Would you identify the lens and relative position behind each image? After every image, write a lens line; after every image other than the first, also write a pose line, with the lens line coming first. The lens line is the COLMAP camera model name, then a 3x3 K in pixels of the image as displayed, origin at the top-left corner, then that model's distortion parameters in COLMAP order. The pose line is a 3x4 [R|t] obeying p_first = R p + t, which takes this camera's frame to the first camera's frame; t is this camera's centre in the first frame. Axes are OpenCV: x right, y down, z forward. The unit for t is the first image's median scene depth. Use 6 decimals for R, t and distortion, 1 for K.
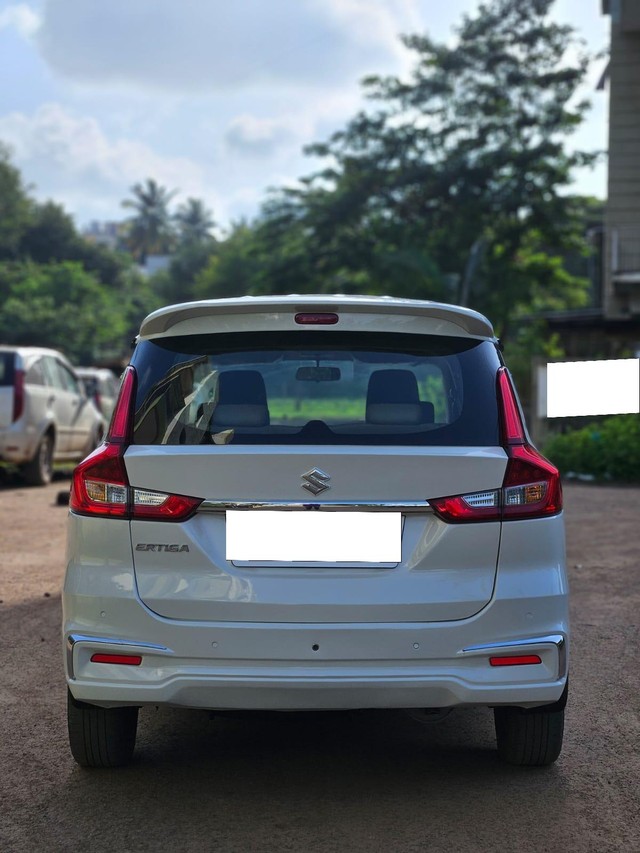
lens RADIAL K [[1863.5, 0, 322.0], [0, 1863.5, 426.5], [0, 0, 1]] dist [-0.330661, 0.000000]
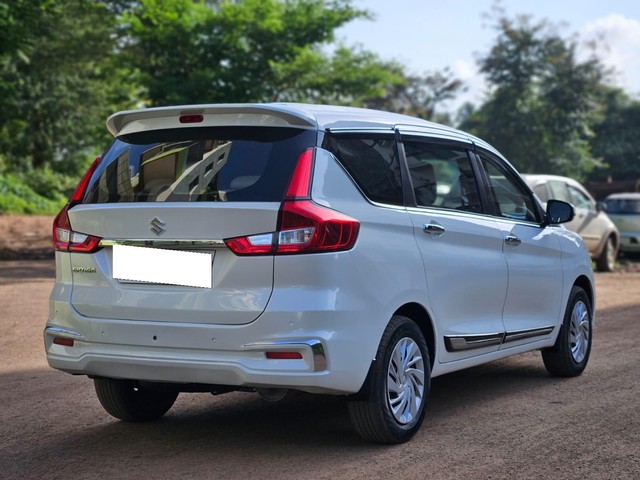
lens RADIAL K [[1398.1, 0, 320.7], [0, 1398.1, 240.5], [0, 0, 1]] dist [-0.330661, 0.000000]
pose [[0.866516, 0.000922, -0.499149, 0.657667], [-0.006319, 0.999938, -0.009122, 0.049612], [0.499110, 0.011058, 0.866468, 0.099572]]
